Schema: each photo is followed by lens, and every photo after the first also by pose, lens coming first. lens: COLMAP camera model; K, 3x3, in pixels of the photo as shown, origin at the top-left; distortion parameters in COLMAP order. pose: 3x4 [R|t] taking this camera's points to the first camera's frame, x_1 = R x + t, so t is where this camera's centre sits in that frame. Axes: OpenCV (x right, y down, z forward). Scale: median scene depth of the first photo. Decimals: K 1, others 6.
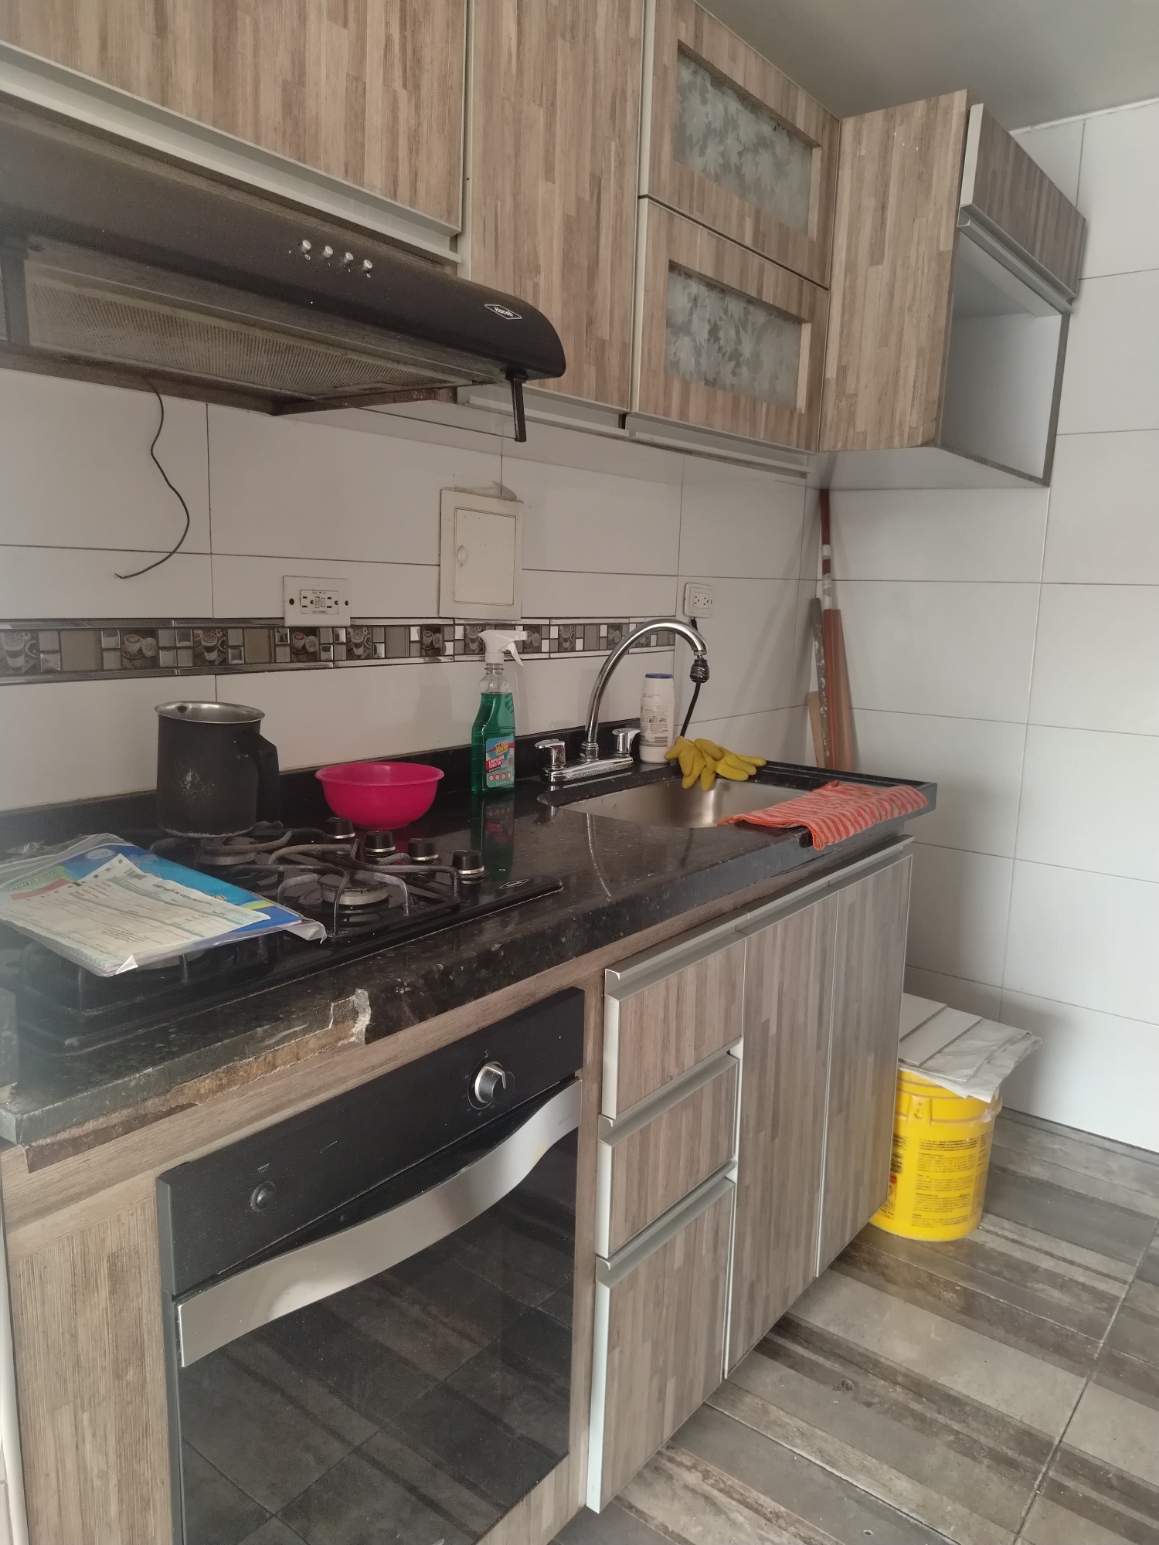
lens RADIAL K [[1065.2, 0, 579.5], [0, 1065.2, 772.5], [0, 0, 1]] dist [-0.033014, 0.003893]
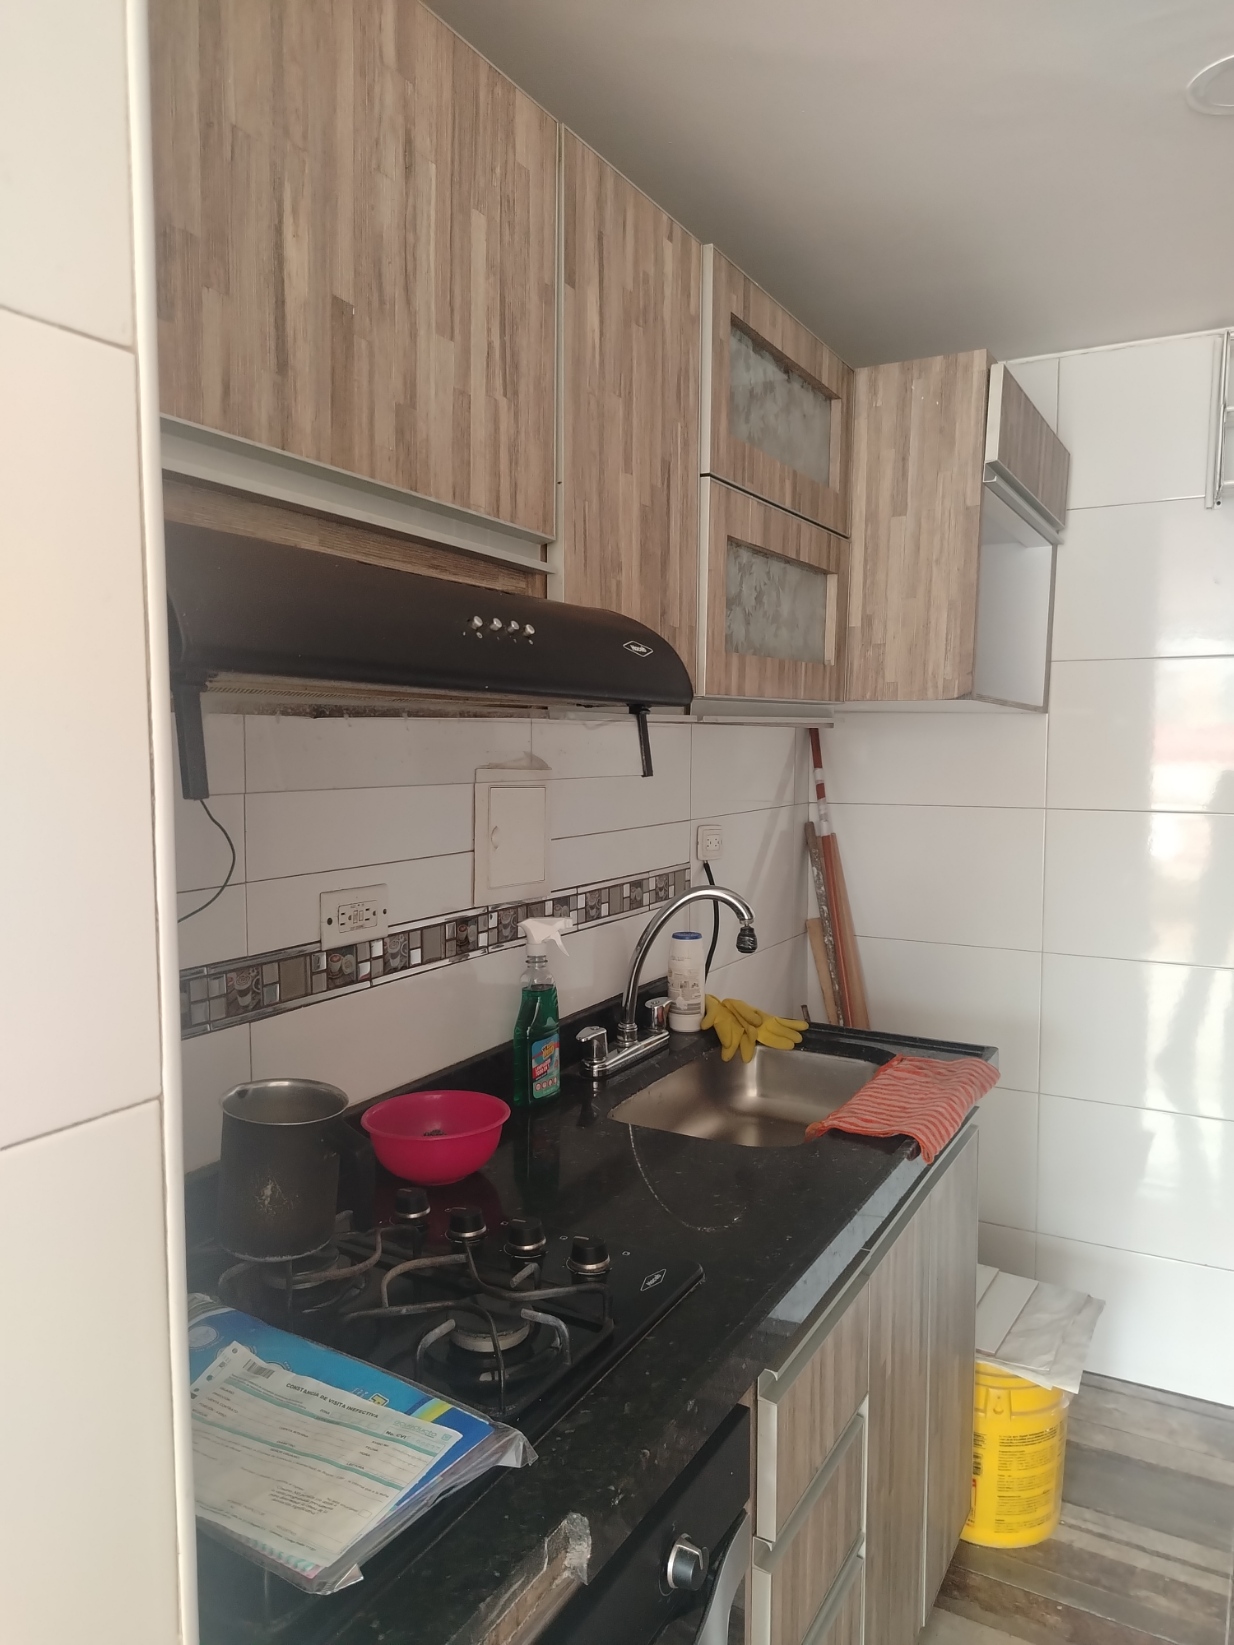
lens RADIAL K [[1116.0, 0, 617.0], [0, 1116.0, 822.5], [0, 0, 1]] dist [0.000261, -0.019935]
pose [[0.989822, -0.034393, 0.138089, -0.136654], [0.047459, 0.994584, -0.092471, -0.122171], [-0.134161, 0.098084, 0.986094, 0.047545]]
